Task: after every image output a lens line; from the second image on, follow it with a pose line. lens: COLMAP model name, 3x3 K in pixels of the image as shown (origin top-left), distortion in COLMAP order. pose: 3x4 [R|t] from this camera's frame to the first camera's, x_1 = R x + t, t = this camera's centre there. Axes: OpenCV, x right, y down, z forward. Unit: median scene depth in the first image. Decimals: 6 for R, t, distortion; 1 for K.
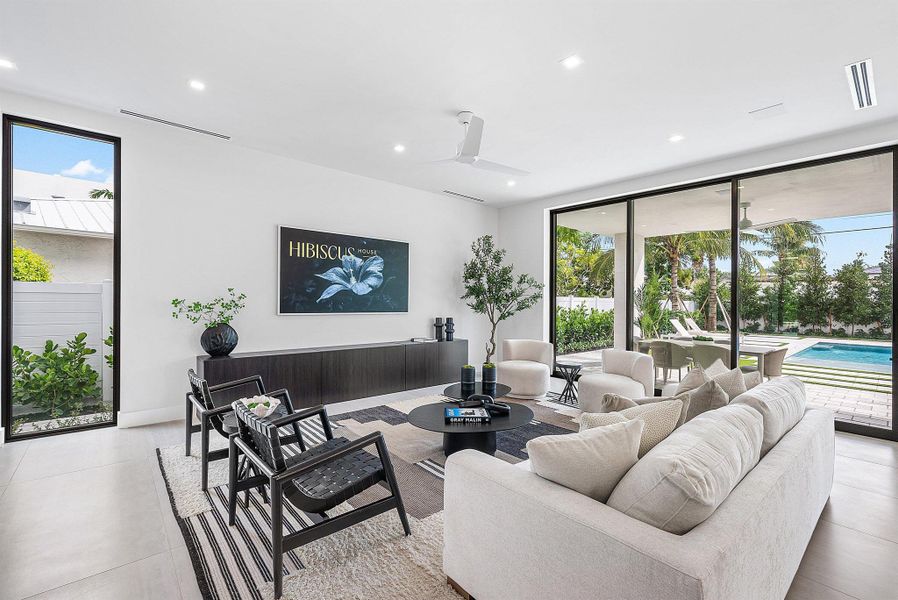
lens RADIAL K [[395.0, 0, 445.9], [0, 395.0, 294.6], [0, 0, 1]] dist [-0.000184, -0.000162]
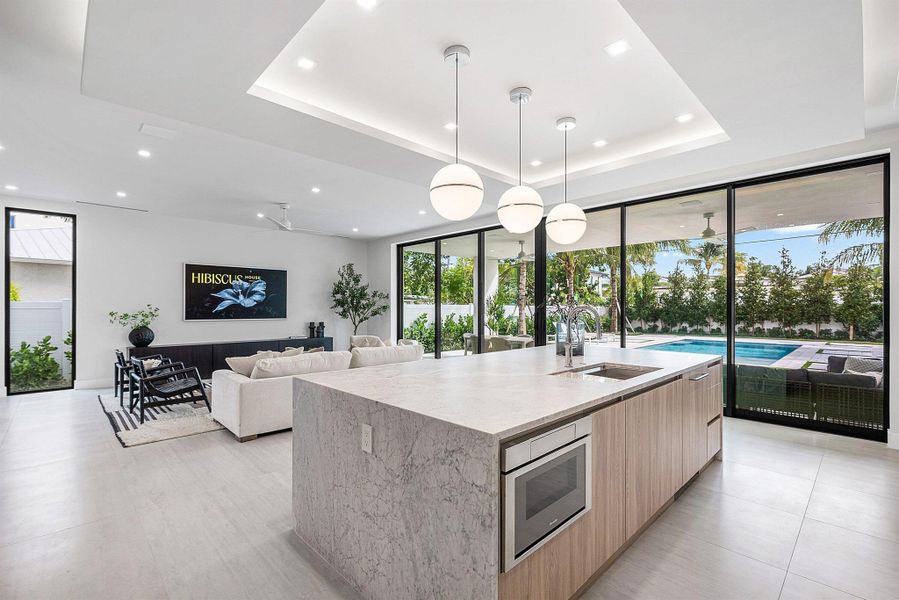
lens RADIAL K [[404.9, 0, 451.5], [0, 404.9, 299.3], [0, 0, 1]] dist [0.002178, -0.000180]
pose [[0.997993, -0.012391, 0.062108, 0.435881], [0.012842, 0.999894, -0.006867, -0.007403], [-0.062016, 0.007650, 0.998046, -0.540823]]
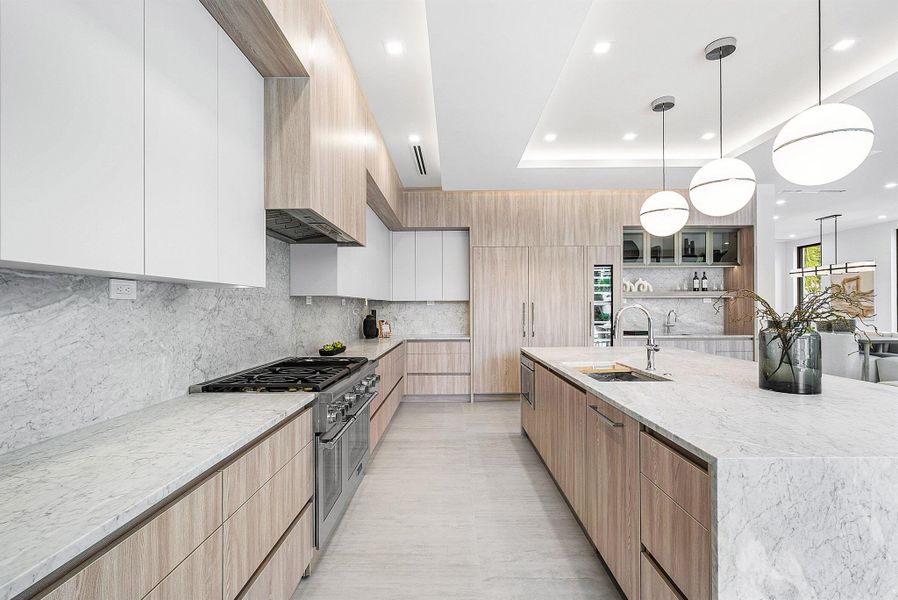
lens RADIAL K [[406.7, 0, 450.5], [0, 406.7, 303.4], [0, 0, 1]] dist [0.004453, 0.000195]
pose [[-0.653700, -0.014112, -0.756622, 1.122582], [0.004330, 0.999740, -0.022388, 0.002954], [0.756741, -0.017911, -0.653469, 0.085968]]
